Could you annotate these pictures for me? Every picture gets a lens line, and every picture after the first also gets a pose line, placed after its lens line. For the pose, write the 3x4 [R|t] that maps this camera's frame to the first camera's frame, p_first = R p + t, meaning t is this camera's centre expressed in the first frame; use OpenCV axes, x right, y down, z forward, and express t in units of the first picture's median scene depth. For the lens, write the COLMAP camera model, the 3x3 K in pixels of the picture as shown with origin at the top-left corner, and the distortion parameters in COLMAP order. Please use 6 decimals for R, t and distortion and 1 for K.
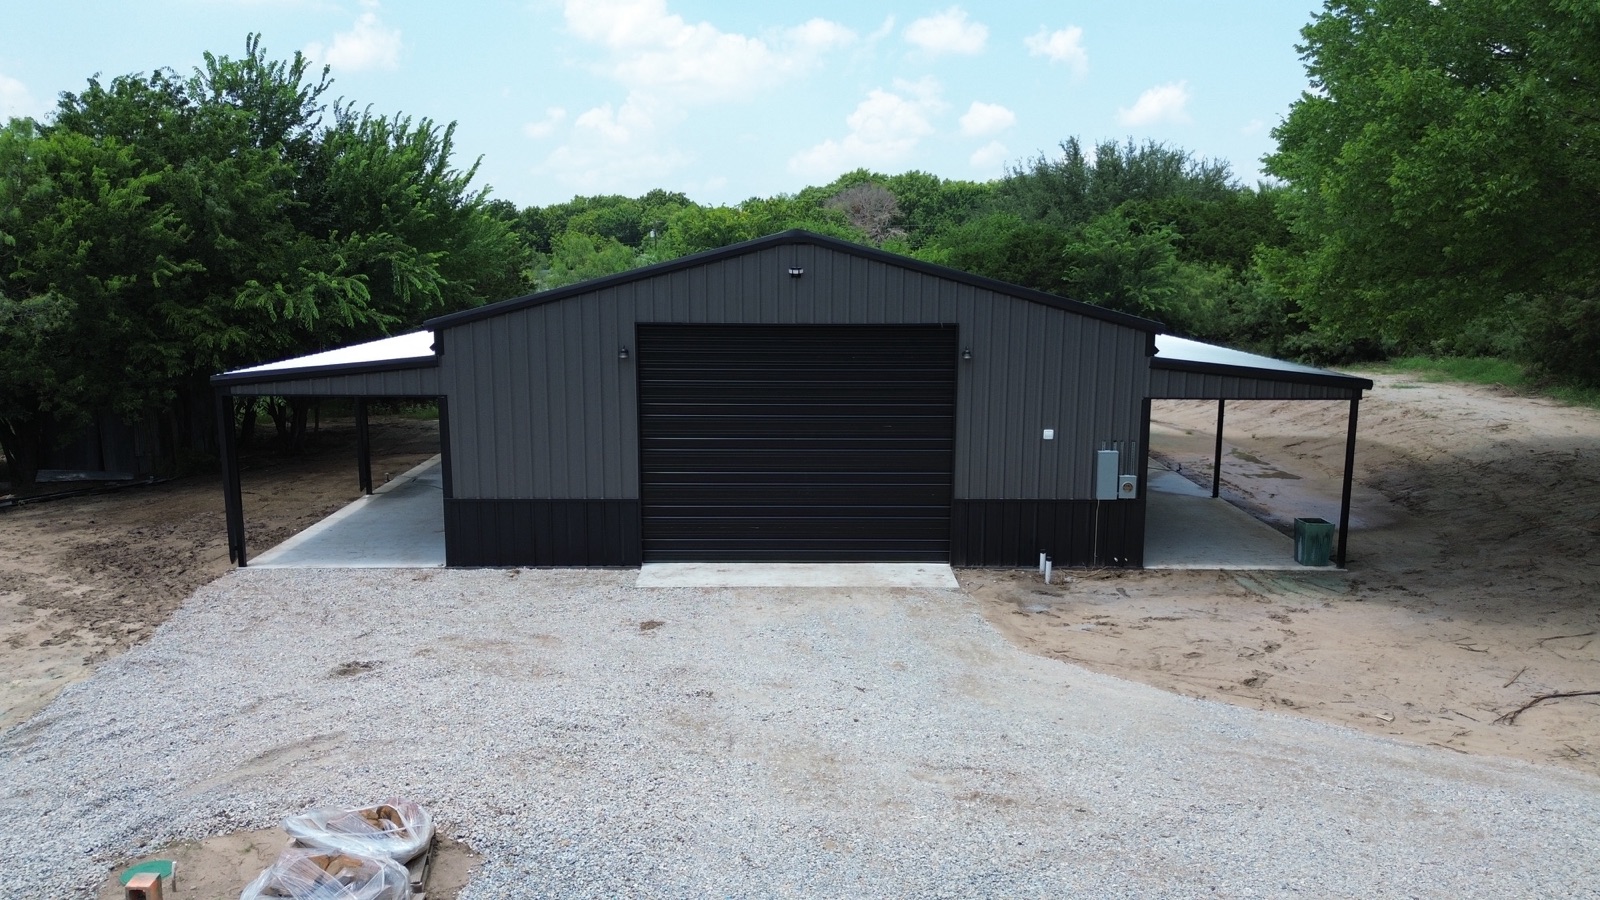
lens RADIAL K [[1154.2, 0, 800.0], [0, 1154.2, 450.0], [0, 0, 1]] dist [0.042032, -0.004001]
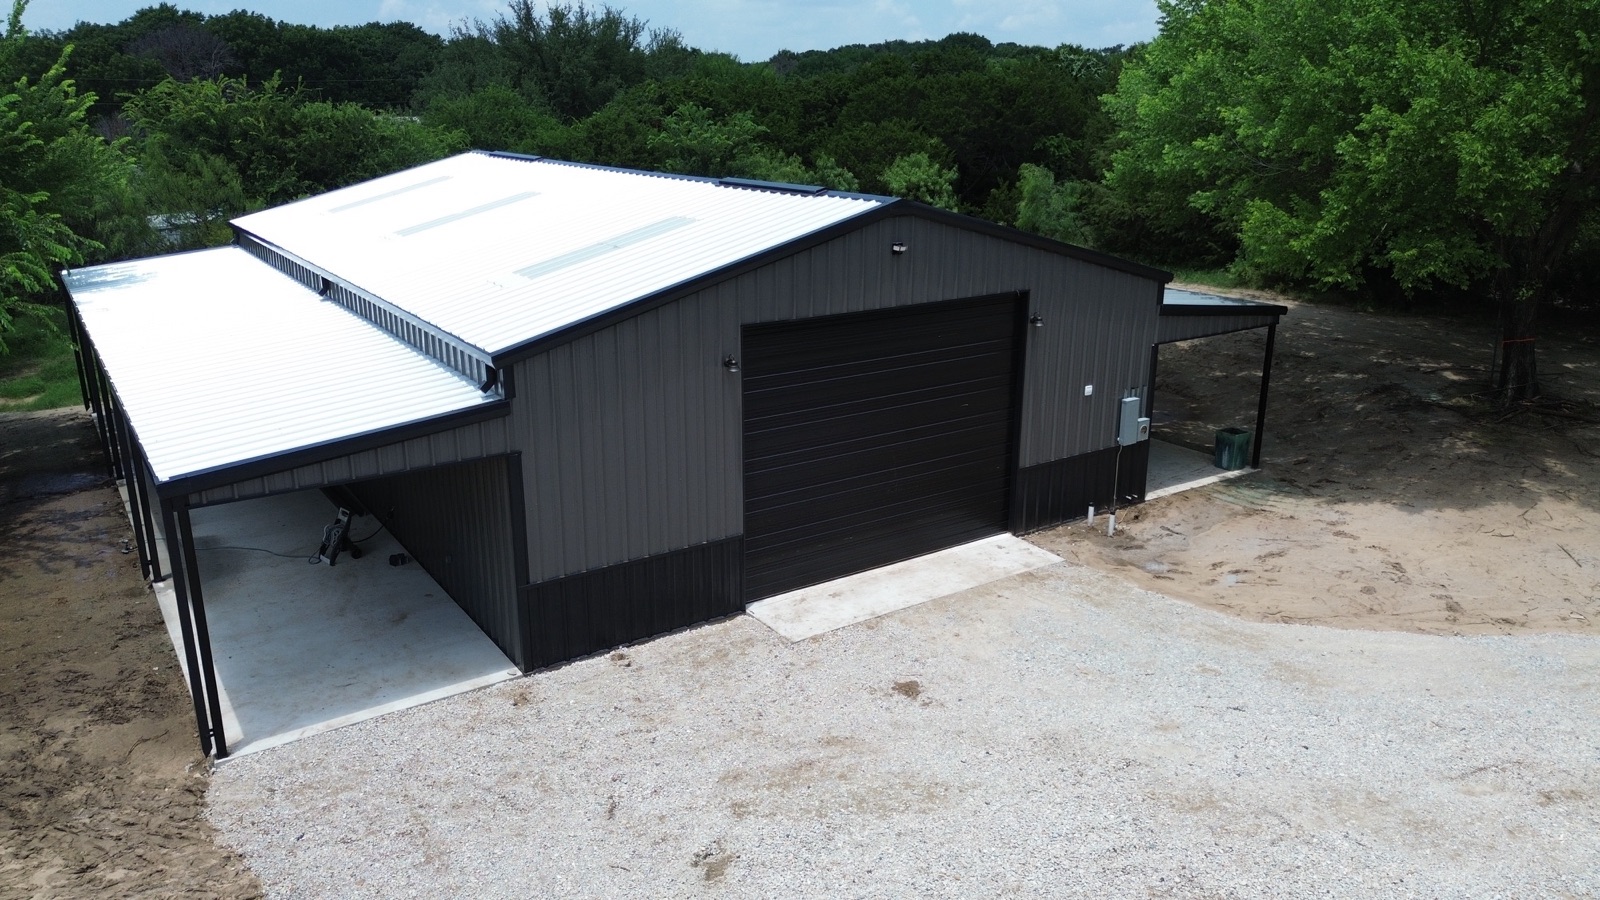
lens RADIAL K [[1154.2, 0, 800.0], [0, 1154.2, 450.0], [0, 0, 1]] dist [0.042032, -0.004001]
pose [[0.829168, -0.164679, 0.534192, -0.552841], [0.095584, 0.983316, 0.154770, -0.145616], [-0.550767, -0.077270, 0.831075, 0.299796]]
